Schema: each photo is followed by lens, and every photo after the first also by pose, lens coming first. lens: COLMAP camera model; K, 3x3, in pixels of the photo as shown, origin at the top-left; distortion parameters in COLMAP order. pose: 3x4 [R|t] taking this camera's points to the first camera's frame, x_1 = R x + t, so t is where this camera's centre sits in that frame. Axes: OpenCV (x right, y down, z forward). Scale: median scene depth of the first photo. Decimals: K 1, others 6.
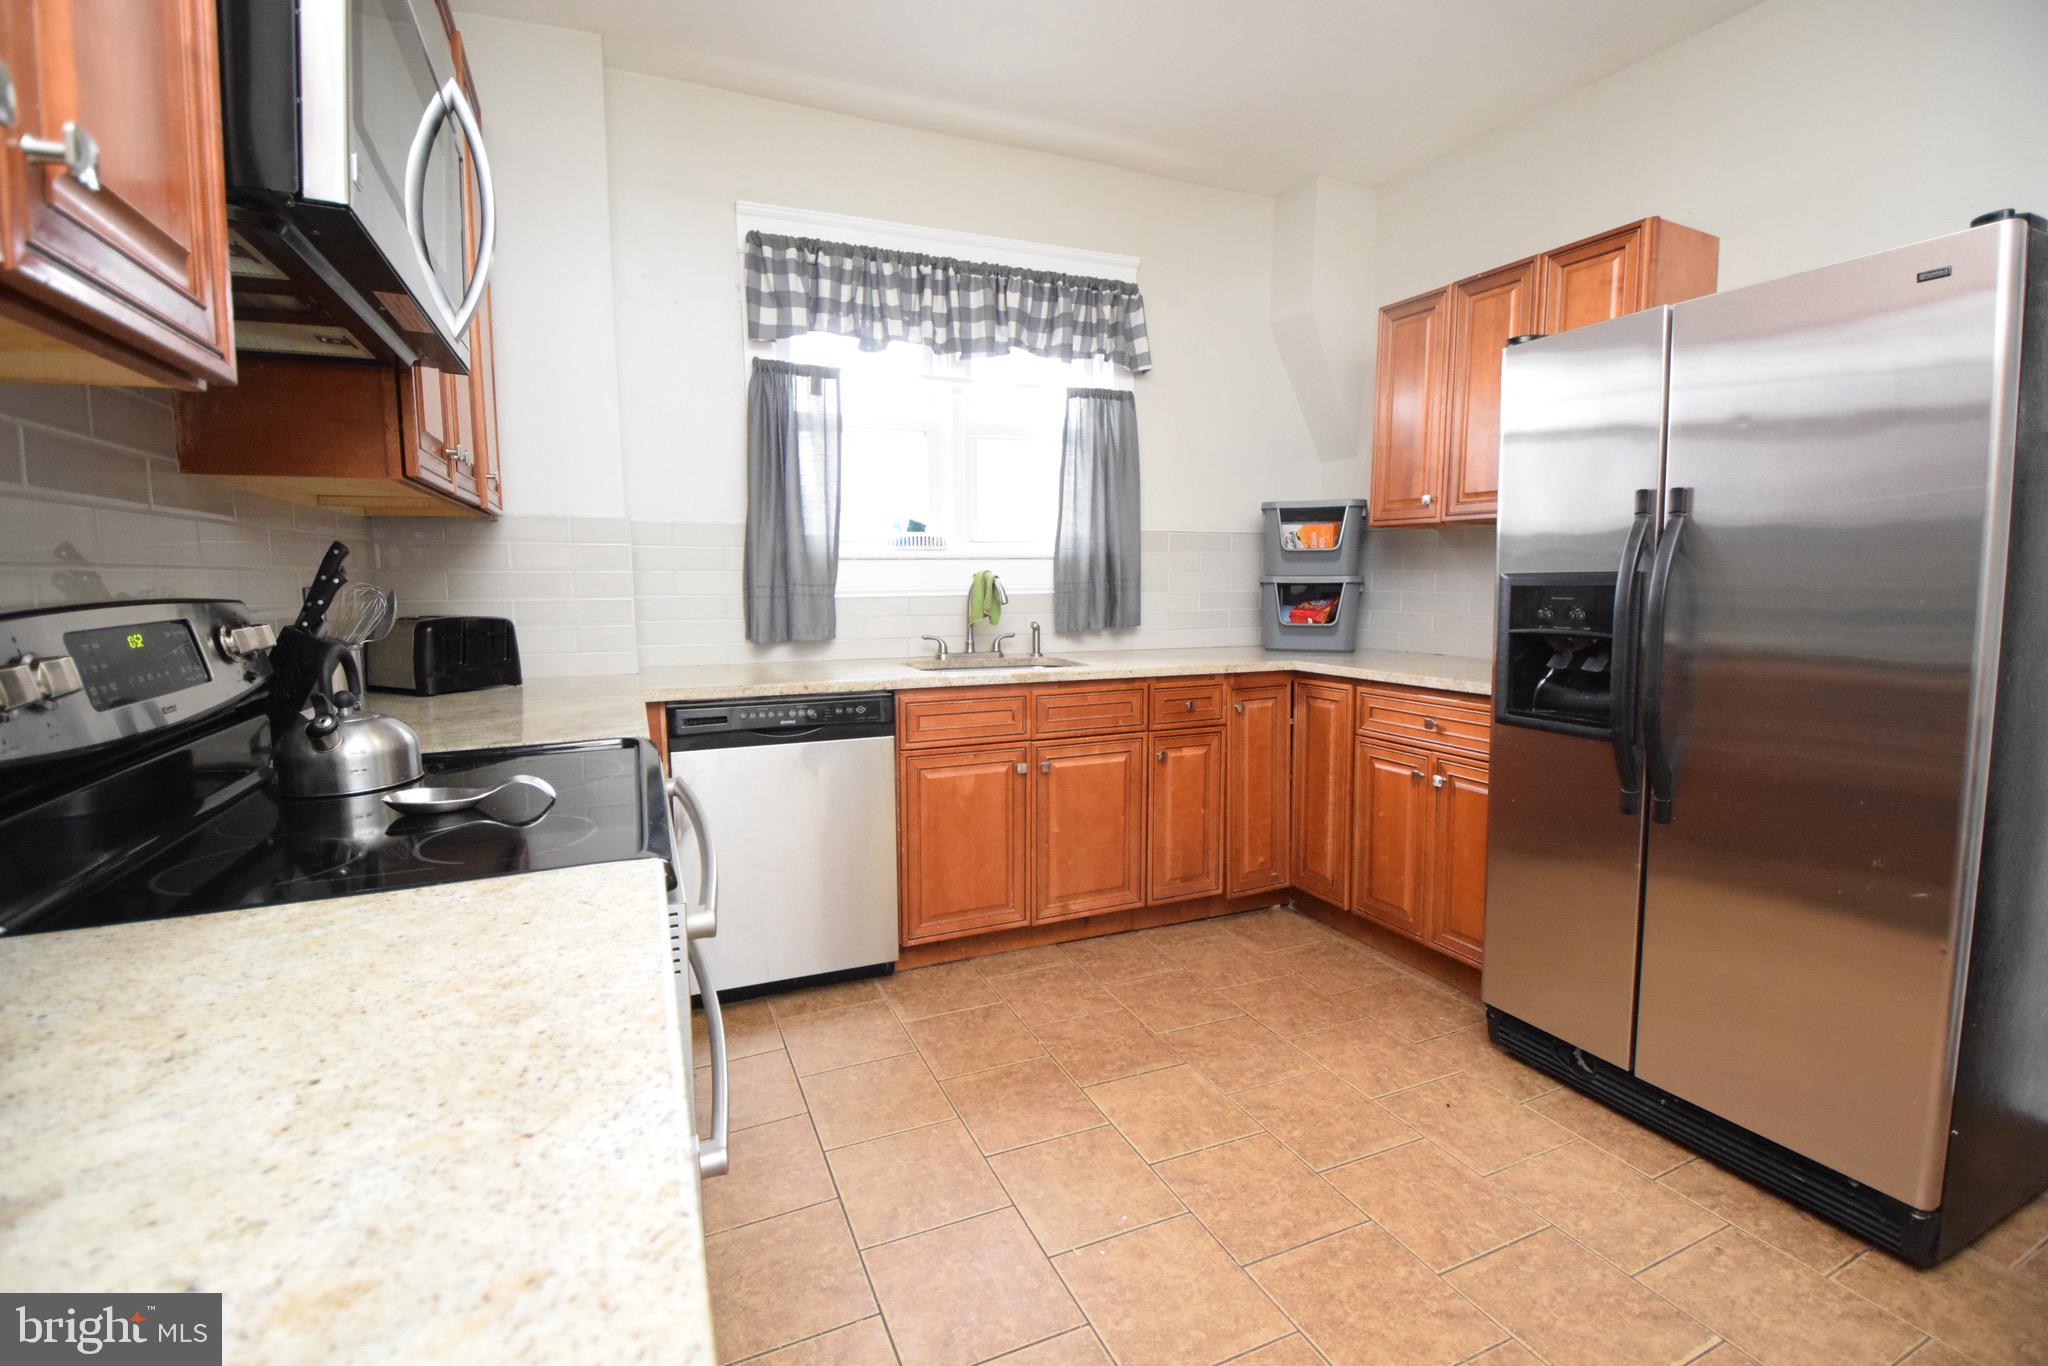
lens RADIAL K [[908.0, 0, 1009.9], [0, 908.0, 675.1], [0, 0, 1]] dist [-0.005319, -0.007252]
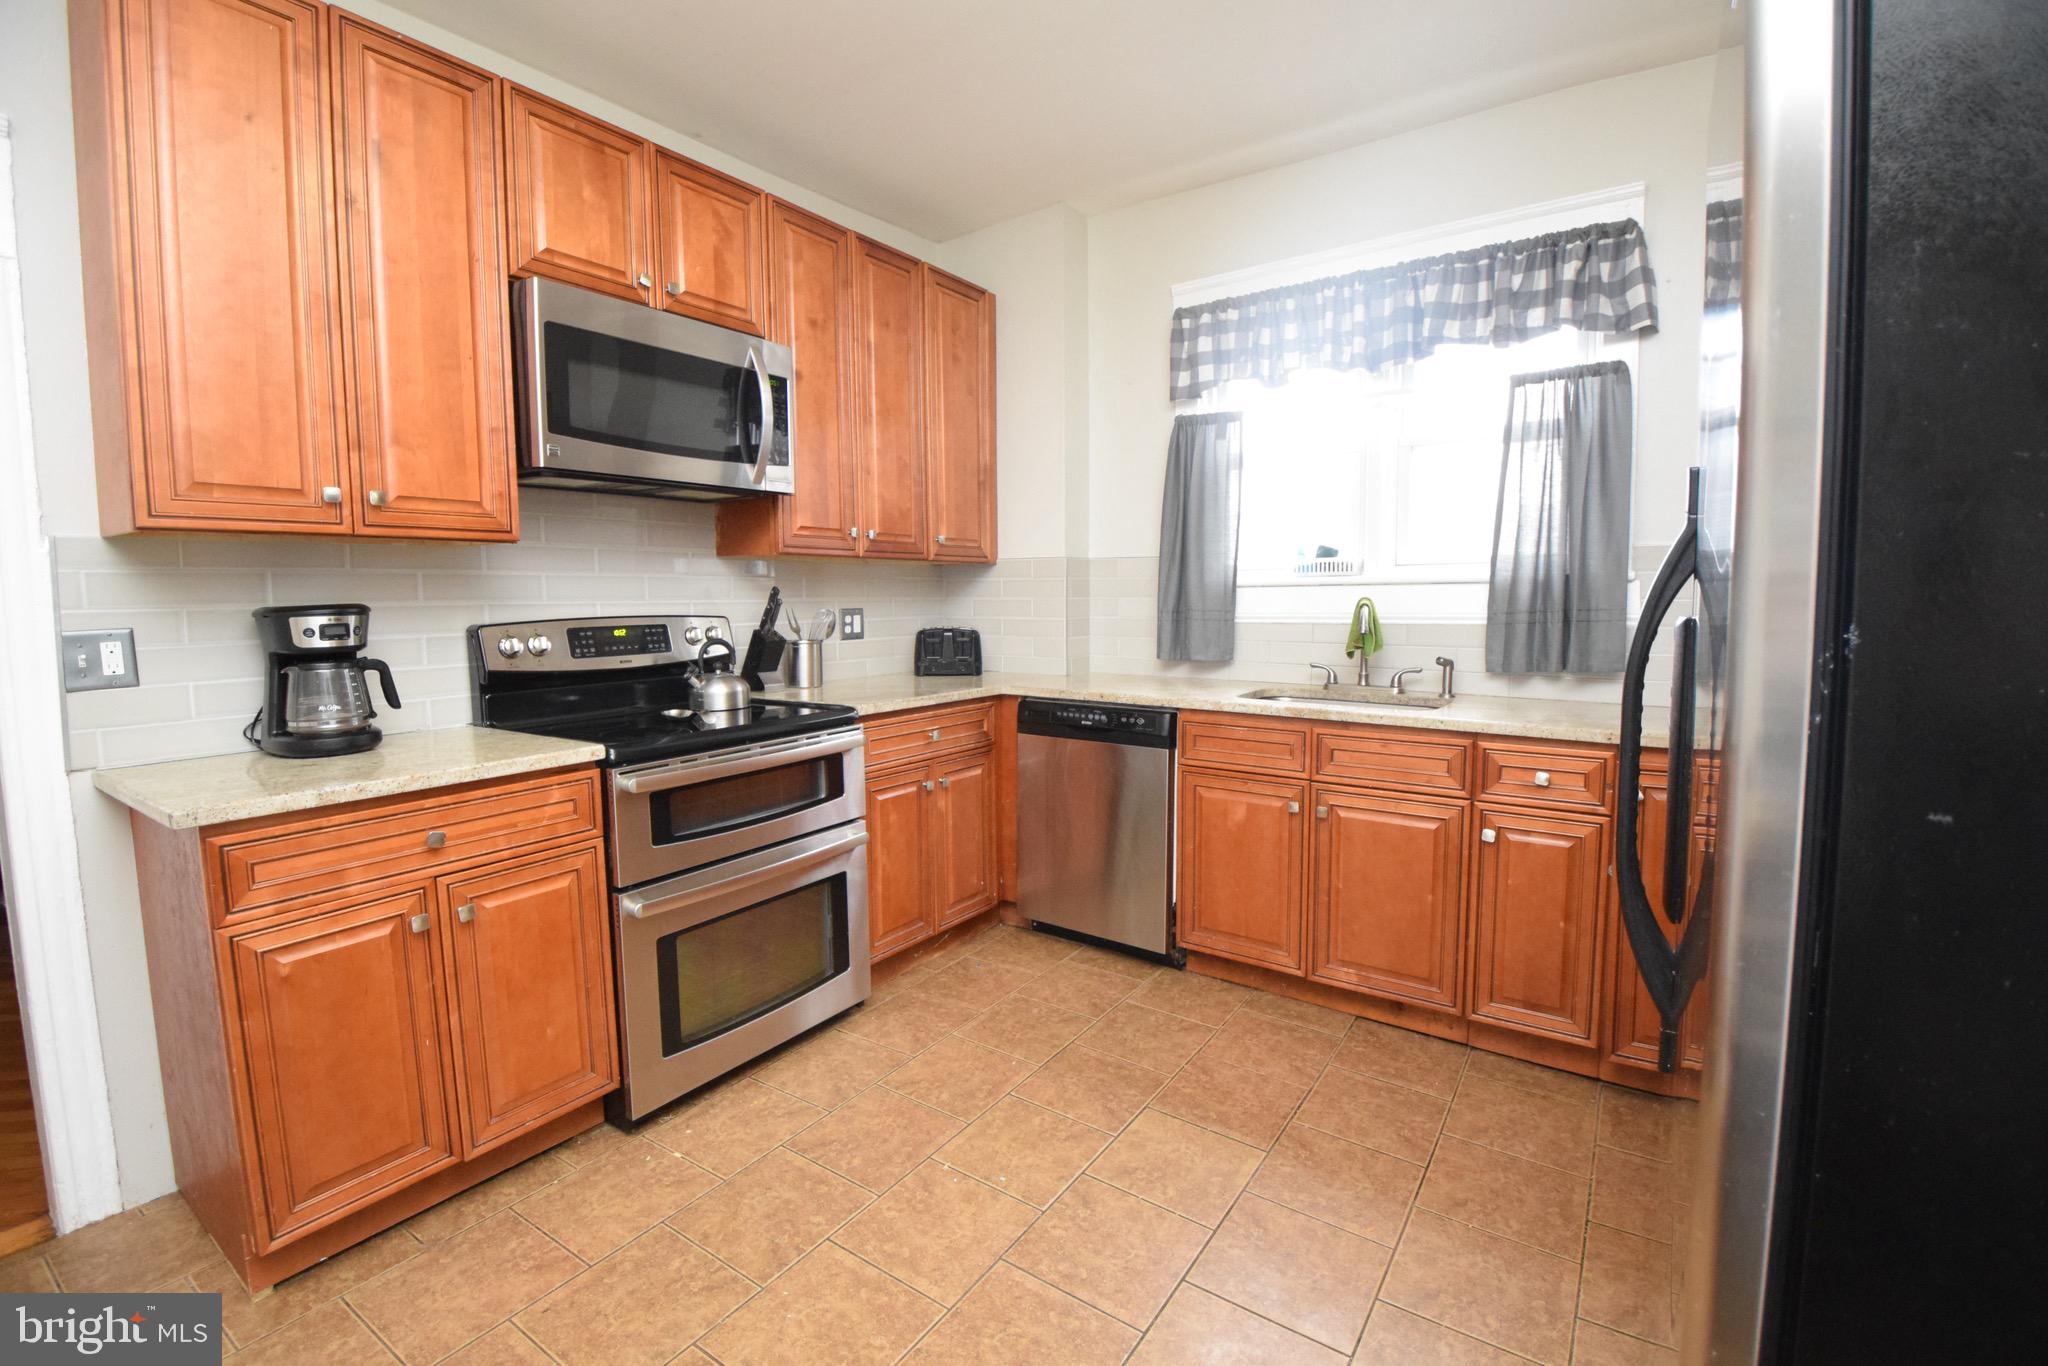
lens RADIAL K [[908.0, 0, 1006.2], [0, 908.0, 670.8], [0, 0, 1]] dist [-0.005319, -0.007252]
pose [[0.510266, 0.074848, -0.856753, 0.624718], [-0.092372, 0.995213, 0.031930, -0.039531], [0.855042, 0.062847, 0.514737, 0.228250]]
